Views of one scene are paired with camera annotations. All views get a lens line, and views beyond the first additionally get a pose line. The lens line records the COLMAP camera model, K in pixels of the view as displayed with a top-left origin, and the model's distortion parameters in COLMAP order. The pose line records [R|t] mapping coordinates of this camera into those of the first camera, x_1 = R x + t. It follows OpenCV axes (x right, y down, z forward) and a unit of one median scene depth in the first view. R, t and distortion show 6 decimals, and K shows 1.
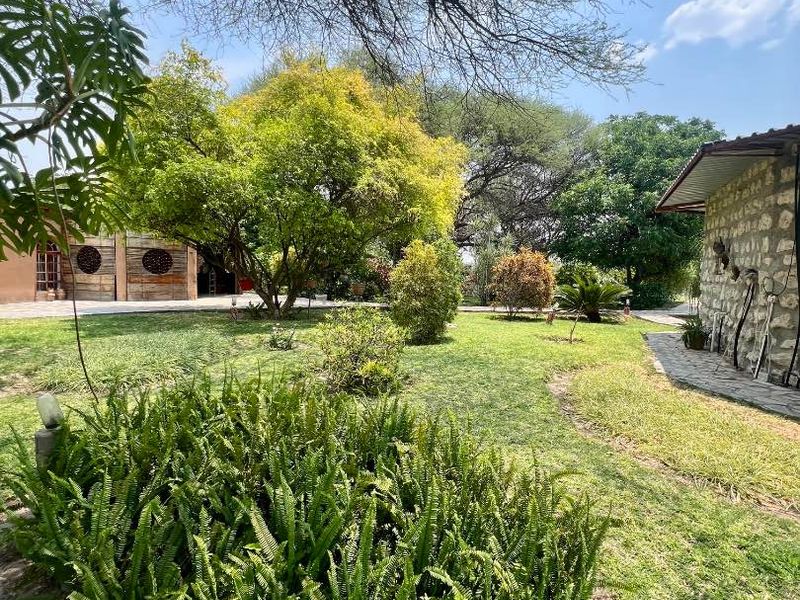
lens RADIAL K [[429.9, 0, 400.0], [0, 429.9, 300.0], [0, 0, 1]] dist [-0.002089, 0.000220]
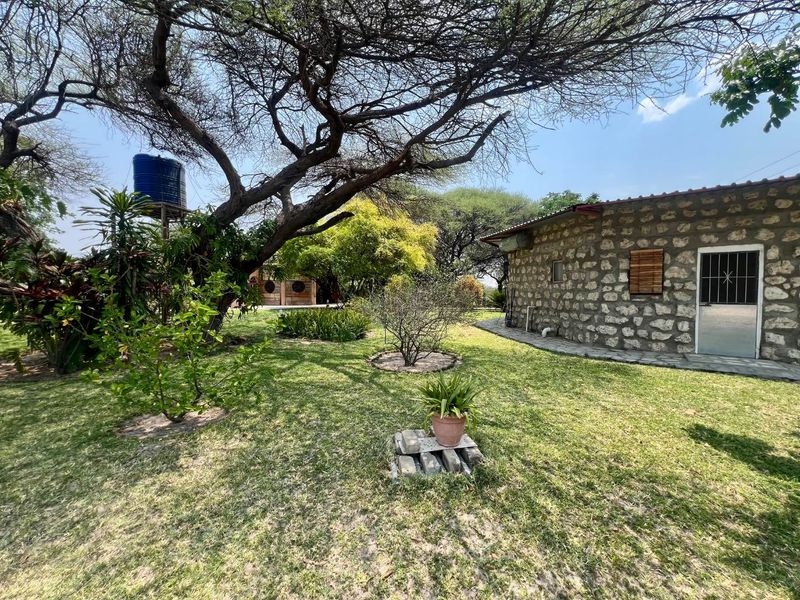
lens RADIAL K [[429.9, 0, 400.0], [0, 429.9, 300.0], [0, 0, 1]] dist [-0.002089, 0.000220]
pose [[0.961310, -0.008785, -0.275328, 0.616824], [-0.010241, 0.997661, -0.067590, 0.139402], [0.275278, 0.067795, 0.958971, -1.102427]]
